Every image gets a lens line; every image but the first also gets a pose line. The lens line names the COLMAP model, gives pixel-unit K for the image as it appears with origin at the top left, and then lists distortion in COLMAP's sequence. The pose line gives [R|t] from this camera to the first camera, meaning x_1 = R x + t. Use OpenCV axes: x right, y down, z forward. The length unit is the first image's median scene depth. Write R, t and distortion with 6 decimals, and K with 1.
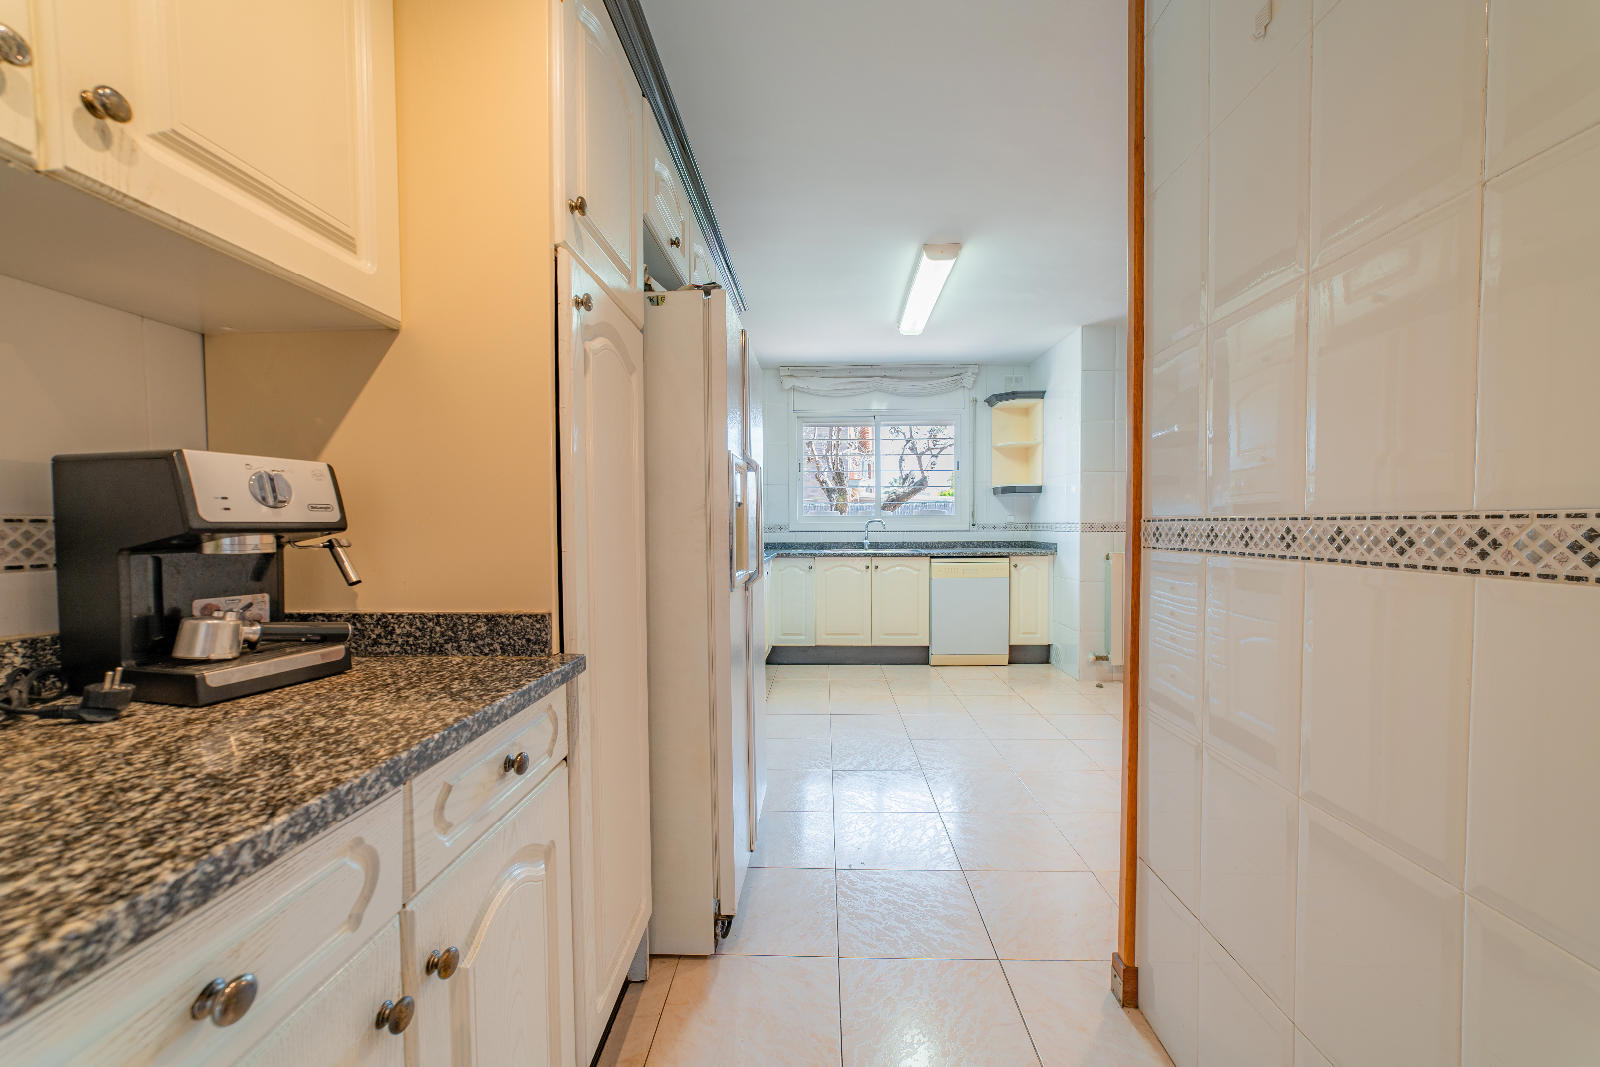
lens RADIAL K [[609.0, 0, 805.7], [0, 609.0, 534.9], [0, 0, 1]] dist [0.000197, -0.000004]
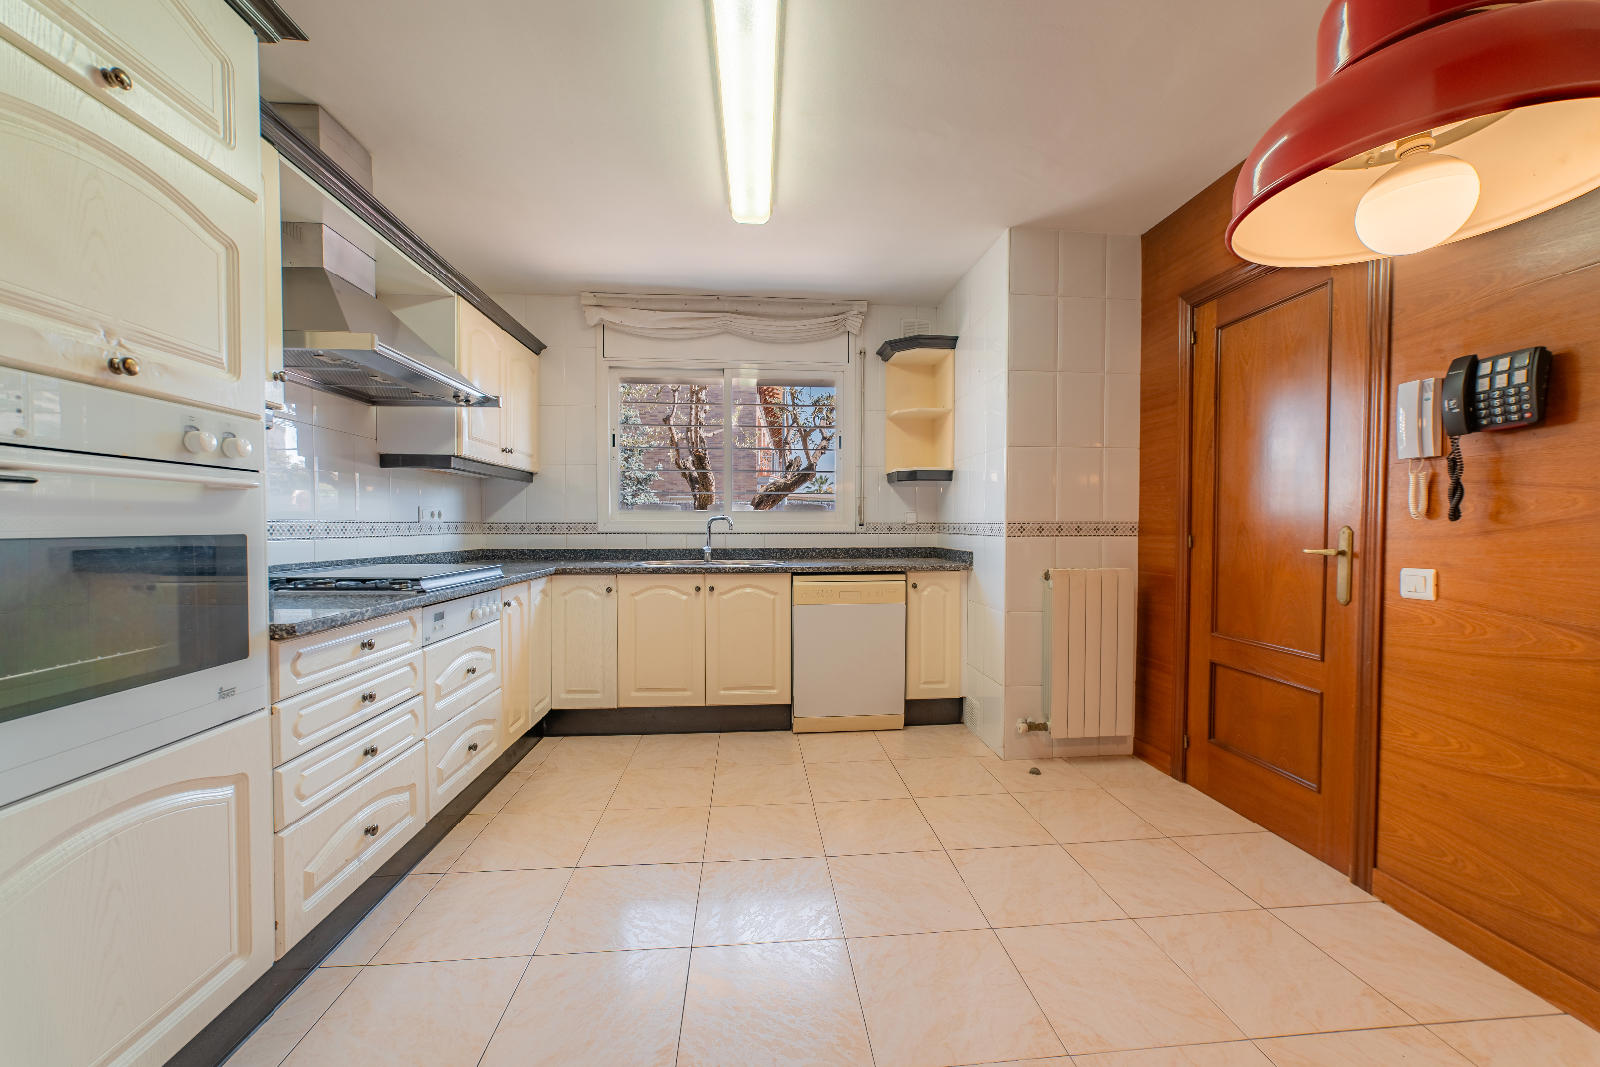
lens RADIAL K [[609.0, 0, 799.4], [0, 609.0, 536.2], [0, 0, 1]] dist [0.000197, -0.000004]
pose [[0.993318, 0.000691, 0.115409, 0.128816], [-0.001412, 0.999980, 0.006170, -0.008205], [-0.115402, -0.006292, 0.993299, 0.314939]]
